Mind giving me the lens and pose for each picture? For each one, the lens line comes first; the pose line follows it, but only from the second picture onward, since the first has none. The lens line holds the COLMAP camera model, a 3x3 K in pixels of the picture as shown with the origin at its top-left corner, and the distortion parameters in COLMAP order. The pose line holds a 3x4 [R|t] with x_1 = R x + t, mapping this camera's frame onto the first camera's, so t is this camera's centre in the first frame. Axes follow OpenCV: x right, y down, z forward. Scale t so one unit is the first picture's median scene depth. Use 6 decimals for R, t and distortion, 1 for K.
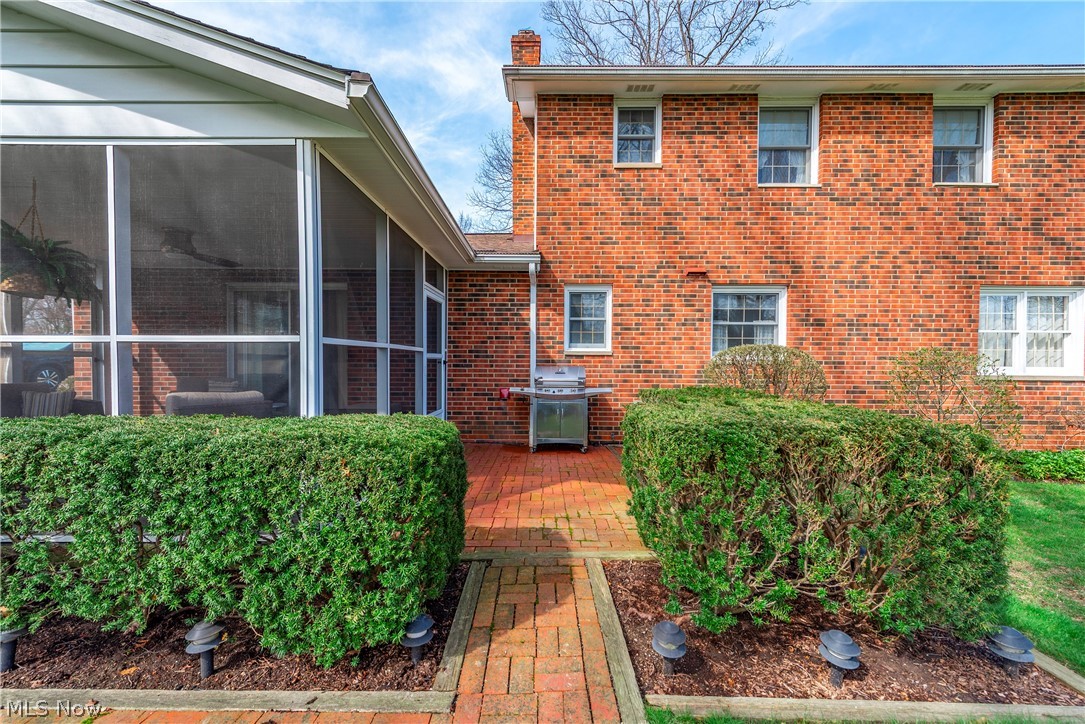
lens RADIAL K [[429.0, 0, 539.4], [0, 429.0, 367.9], [0, 0, 1]] dist [0.012684, -0.003319]
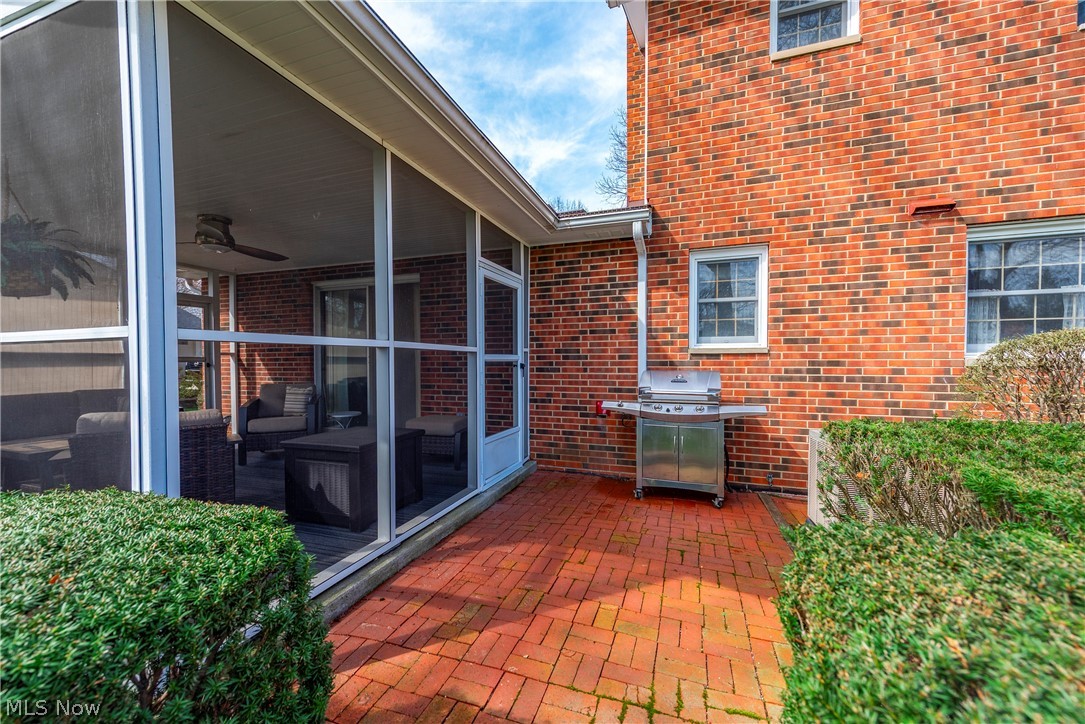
lens RADIAL K [[429.0, 0, 539.4], [0, 429.0, 367.9], [0, 0, 1]] dist [0.012684, -0.003319]
pose [[0.941439, -0.002521, -0.337175, 0.063976], [0.002289, 0.999997, -0.001084, -0.007815], [0.337177, 0.000249, 0.941441, 0.276462]]
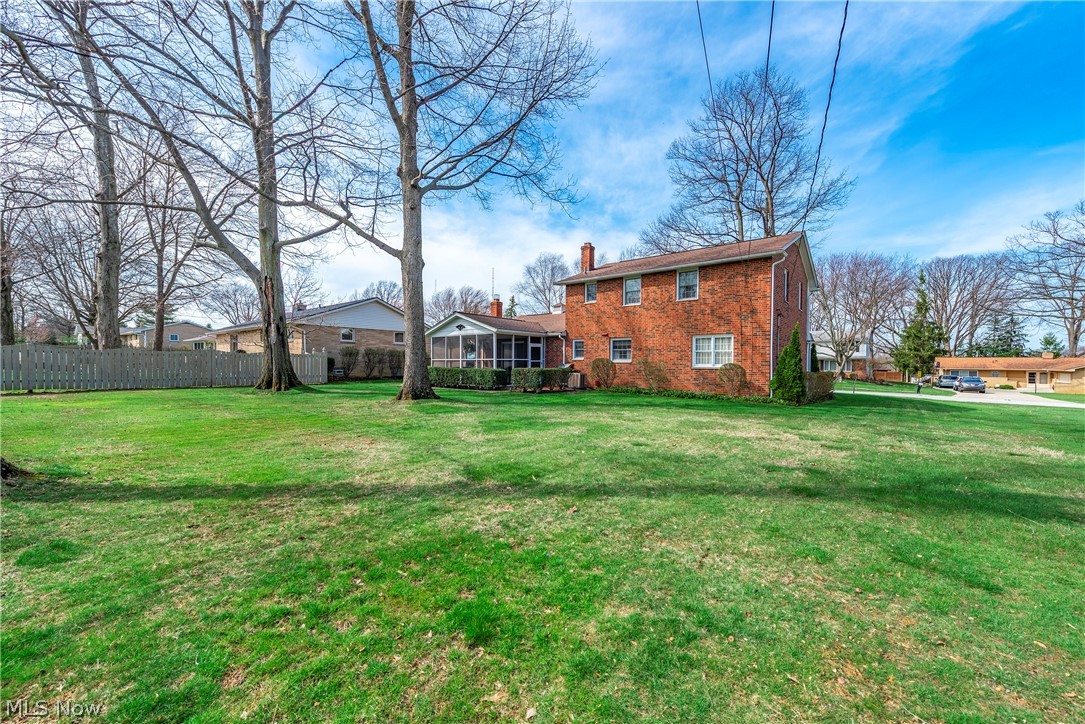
lens RADIAL K [[429.0, 0, 539.4], [0, 429.0, 367.9], [0, 0, 1]] dist [0.012684, -0.003319]
pose [[0.782098, 0.002791, -0.623149, 1.961443], [-0.012582, 0.999857, -0.011314, 0.069799], [0.623028, 0.016689, 0.782022, -1.795340]]
